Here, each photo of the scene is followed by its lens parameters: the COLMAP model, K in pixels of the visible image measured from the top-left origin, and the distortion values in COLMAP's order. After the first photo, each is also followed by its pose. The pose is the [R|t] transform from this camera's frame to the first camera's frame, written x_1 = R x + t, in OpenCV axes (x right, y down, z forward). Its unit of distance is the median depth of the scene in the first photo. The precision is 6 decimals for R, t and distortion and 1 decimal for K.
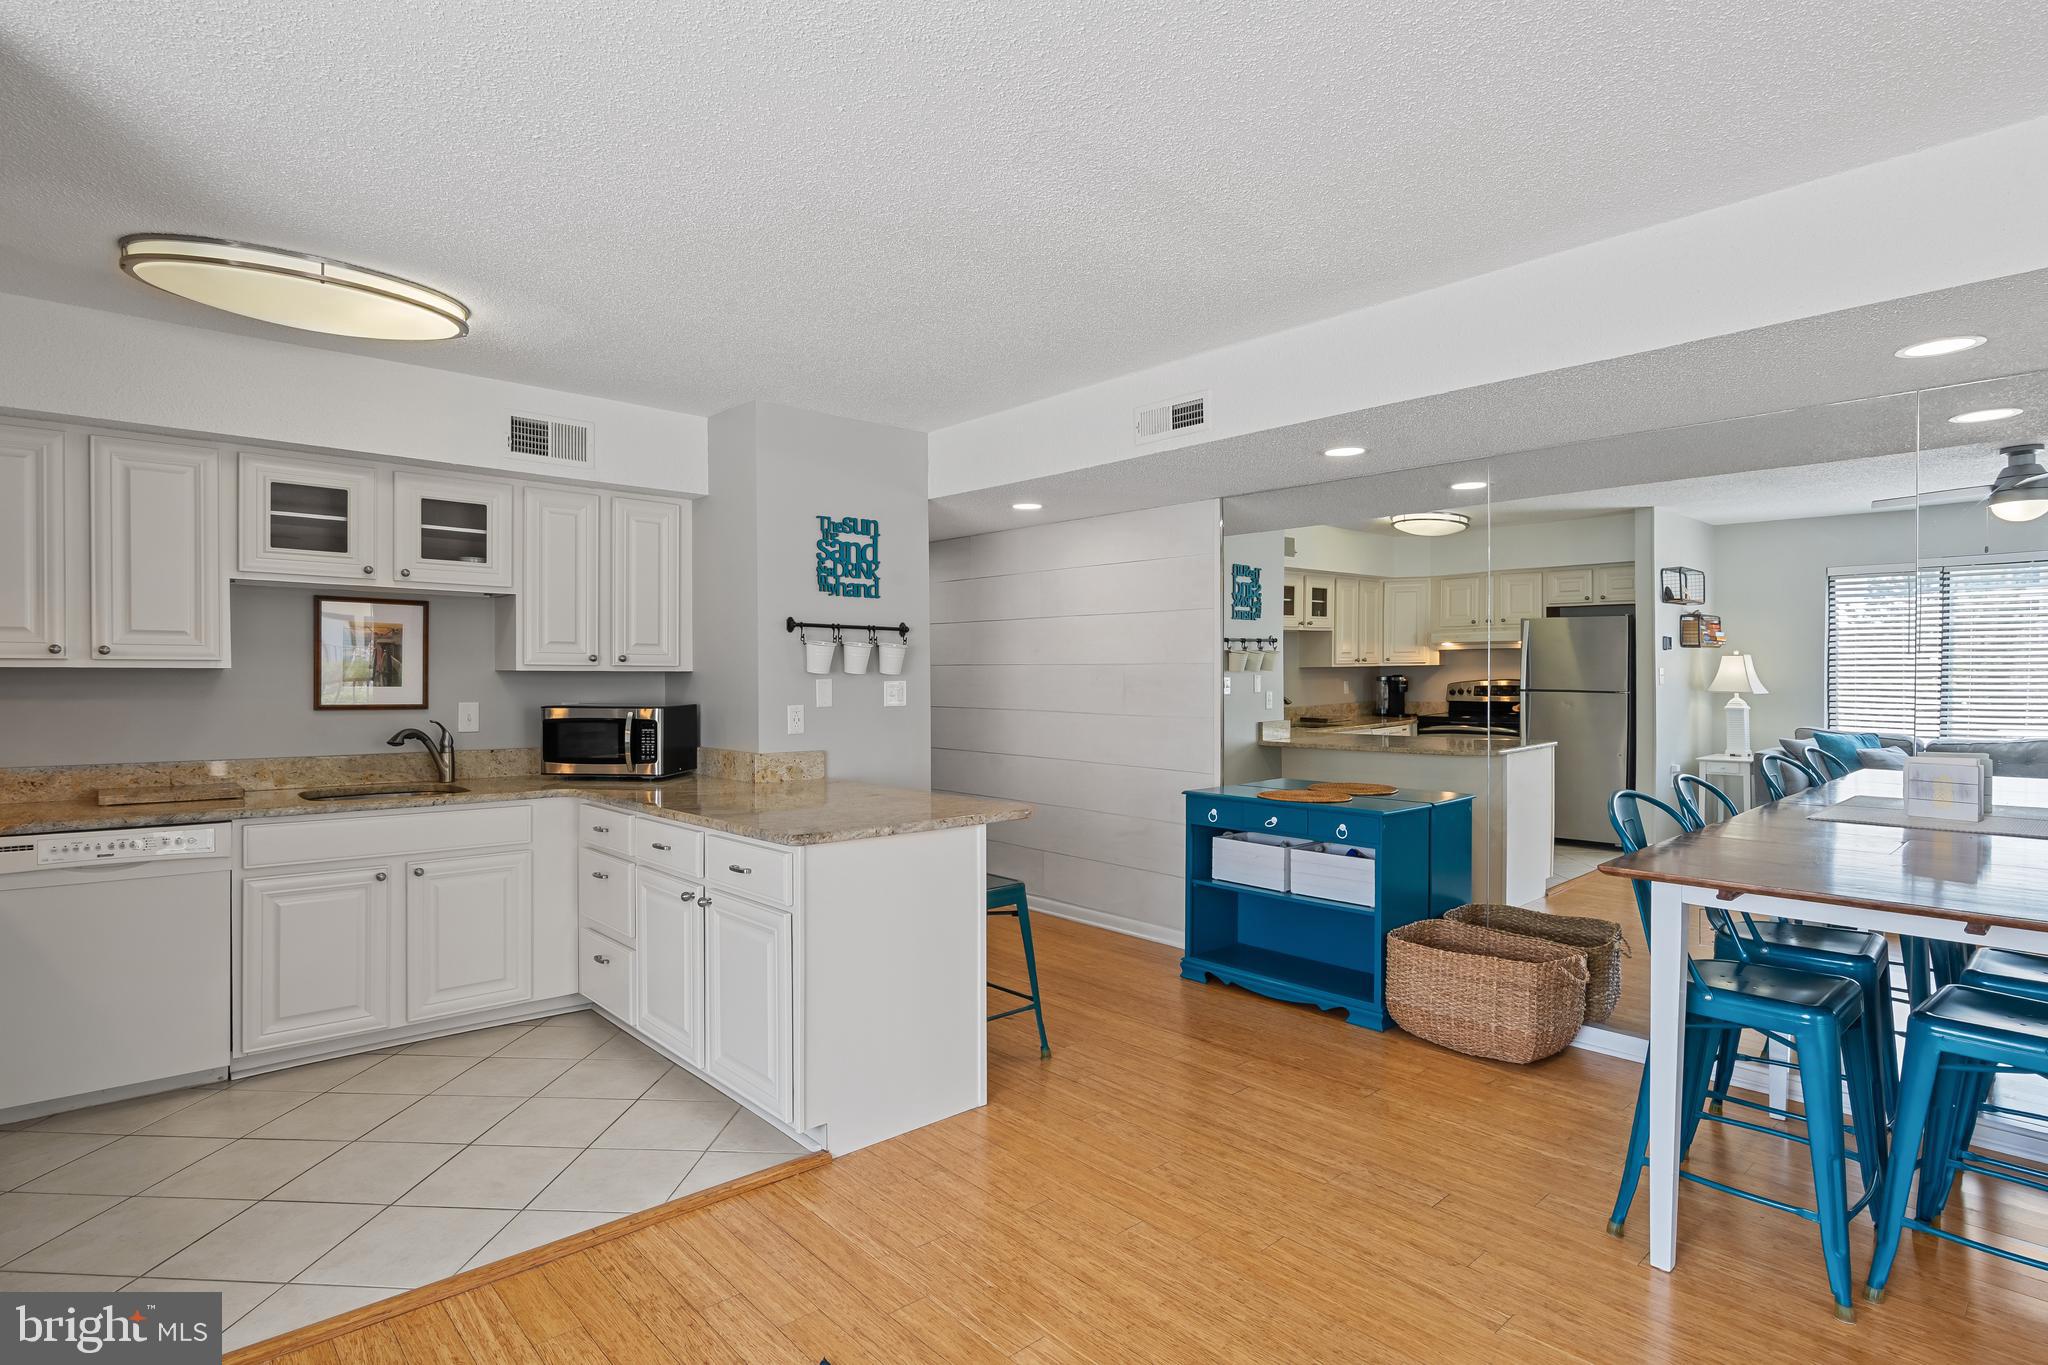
lens RADIAL K [[1028.4, 0, 1016.9], [0, 1028.4, 688.0], [0, 0, 1]] dist [-0.002182, 0.000465]
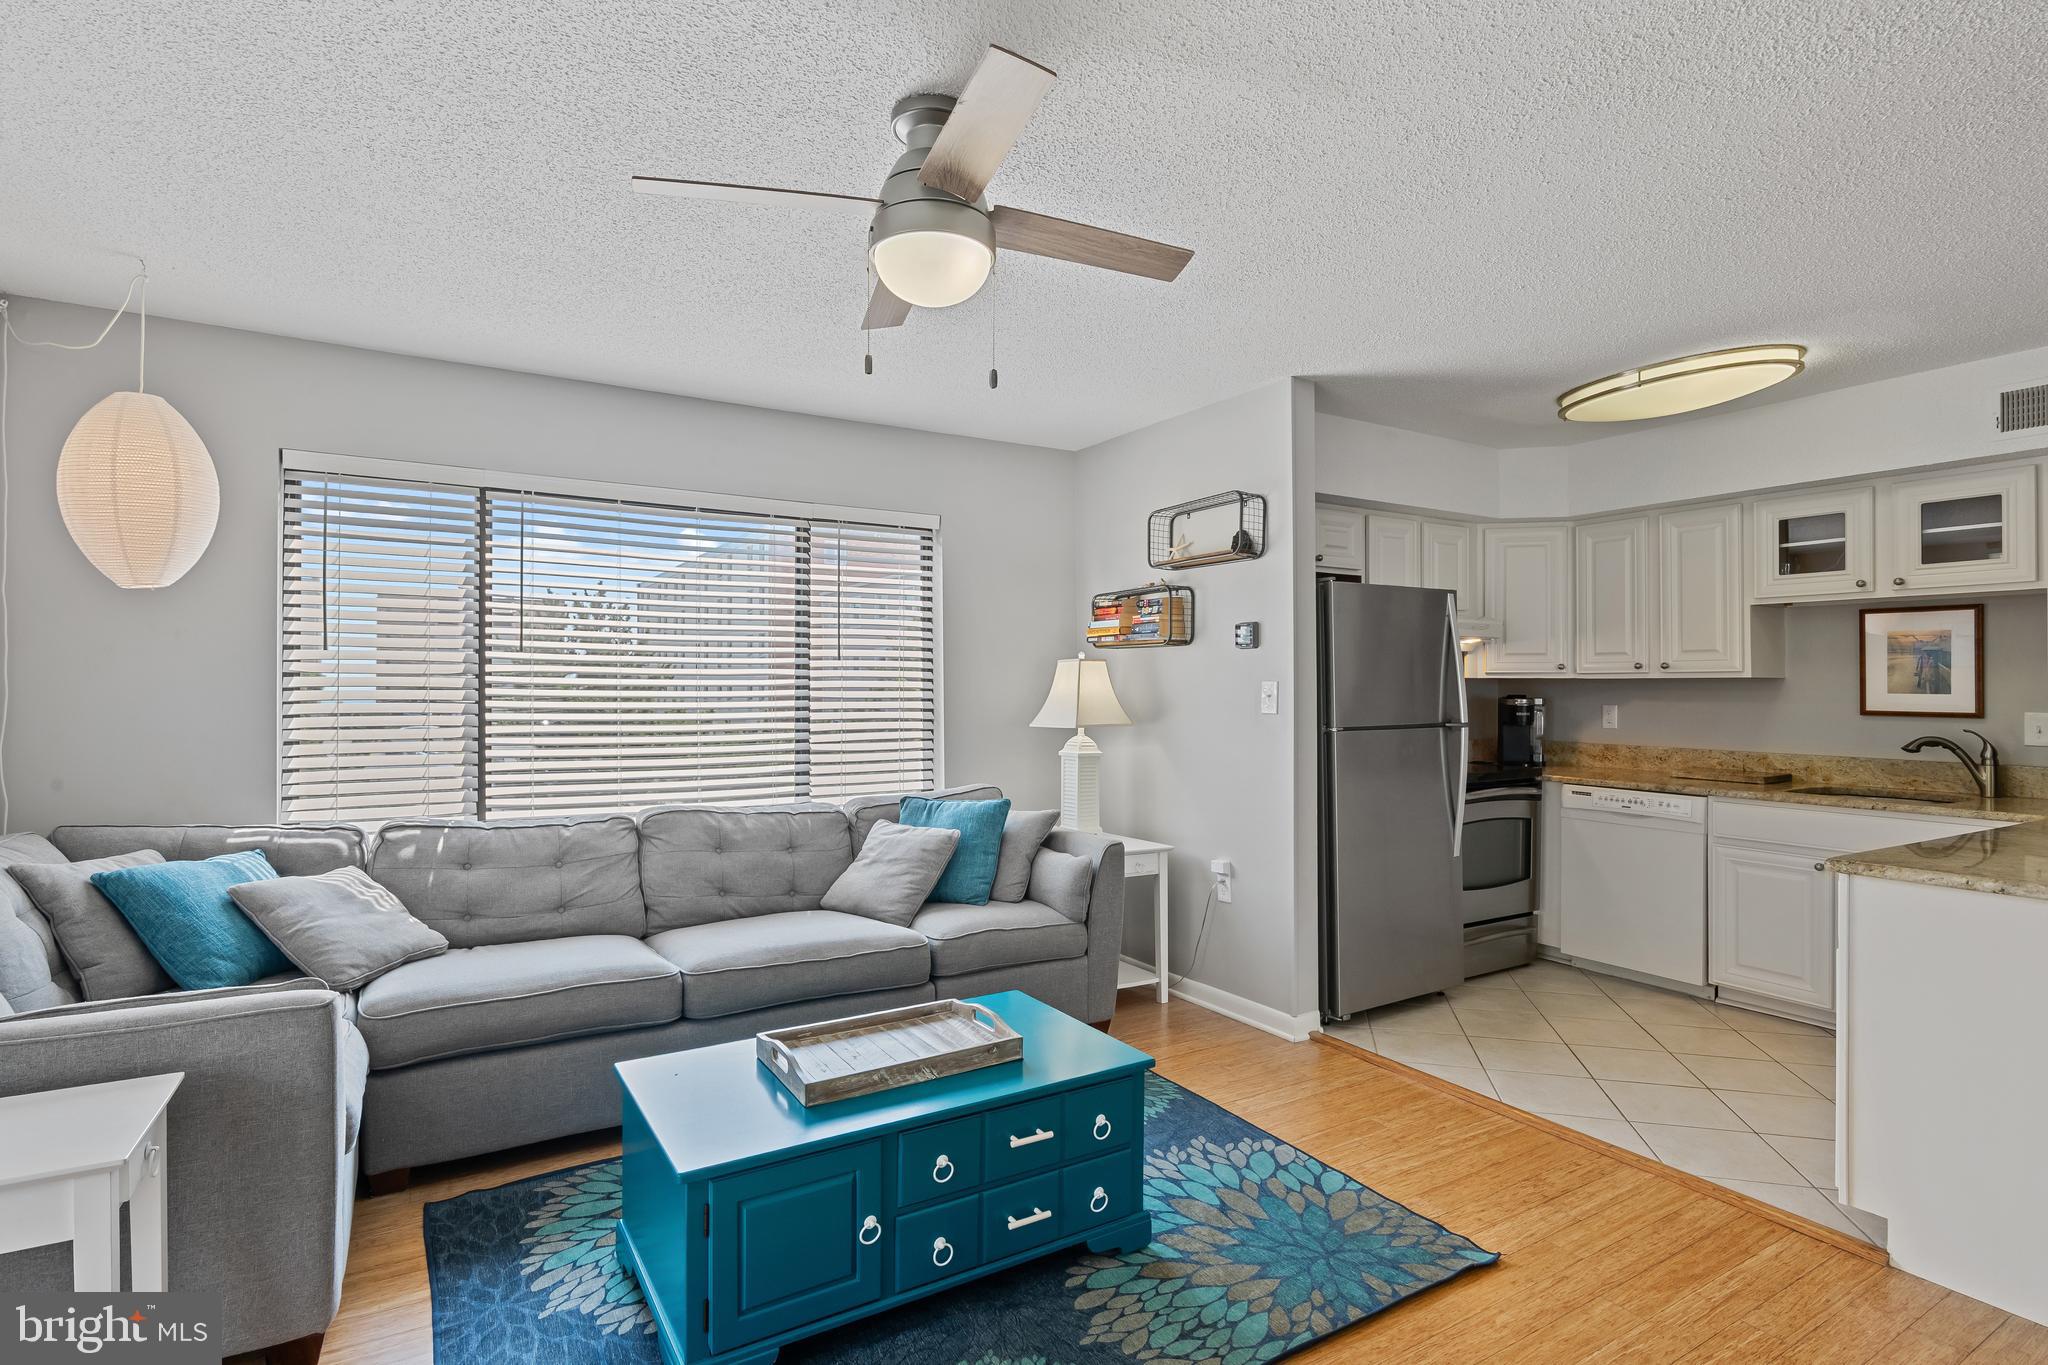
lens RADIAL K [[1017.9, 0, 1022.4], [0, 1017.9, 676.7], [0, 0, 1]] dist [-0.005892, -0.000970]
pose [[-0.187689, -0.011861, -0.982157, 0.479158], [-0.011032, 0.999889, -0.009967, 0.001352], [0.982166, 0.008964, -0.187799, 0.295090]]
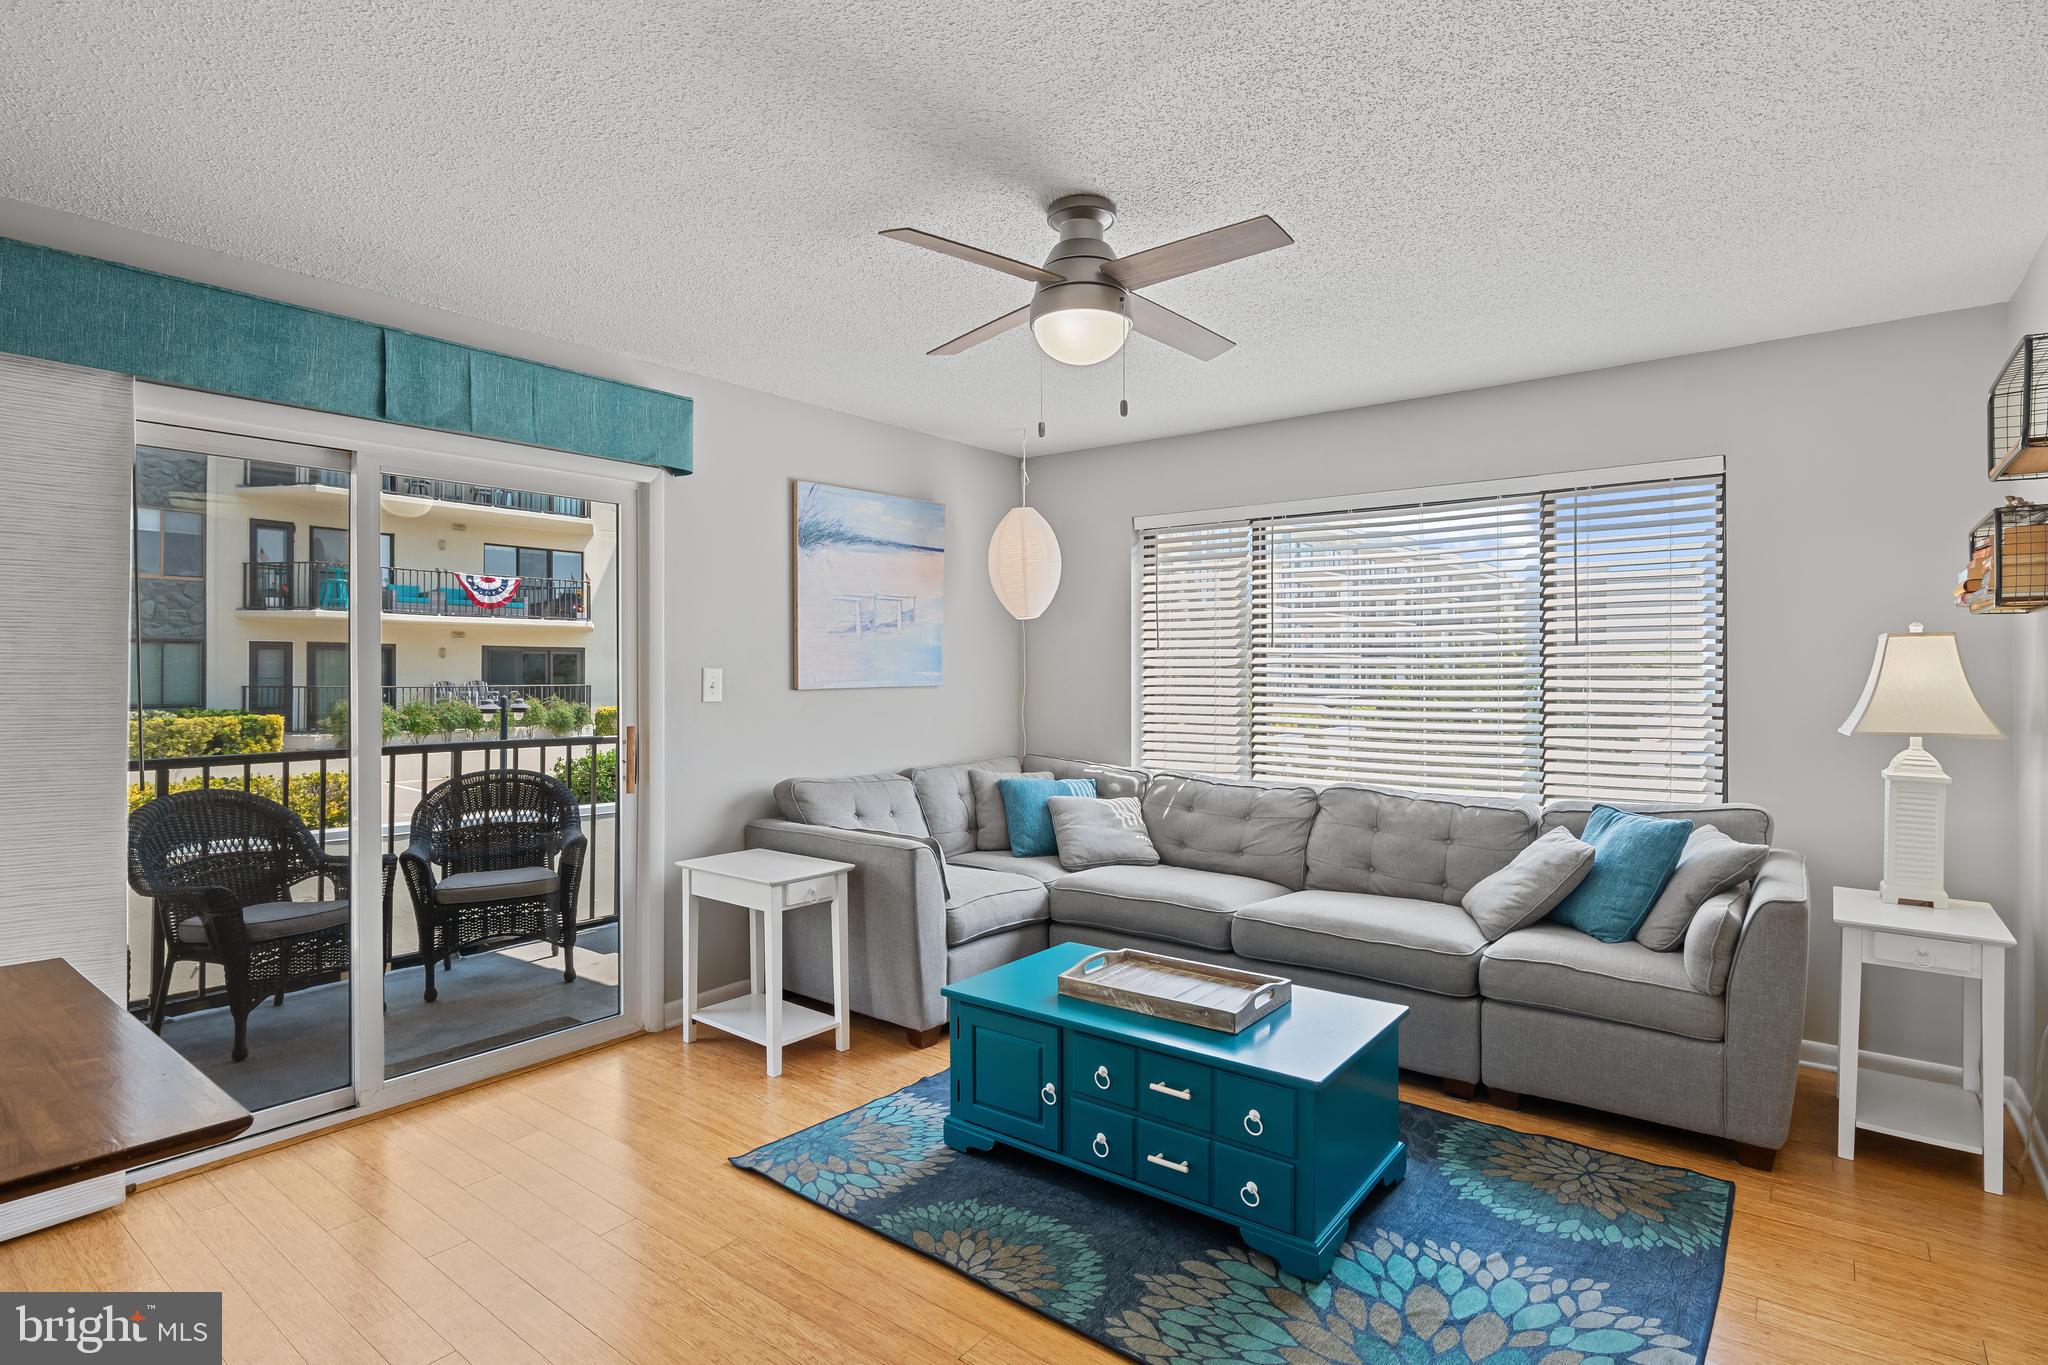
lens RADIAL K [[1030.3, 0, 1020.8], [0, 1030.3, 668.9], [0, 0, 1]] dist [-0.004536, -0.000724]
pose [[-0.985233, -0.002045, -0.171207, 0.166322], [-0.002779, 0.999988, 0.004043, -0.004597], [0.171196, 0.004459, -0.985227, 0.726000]]
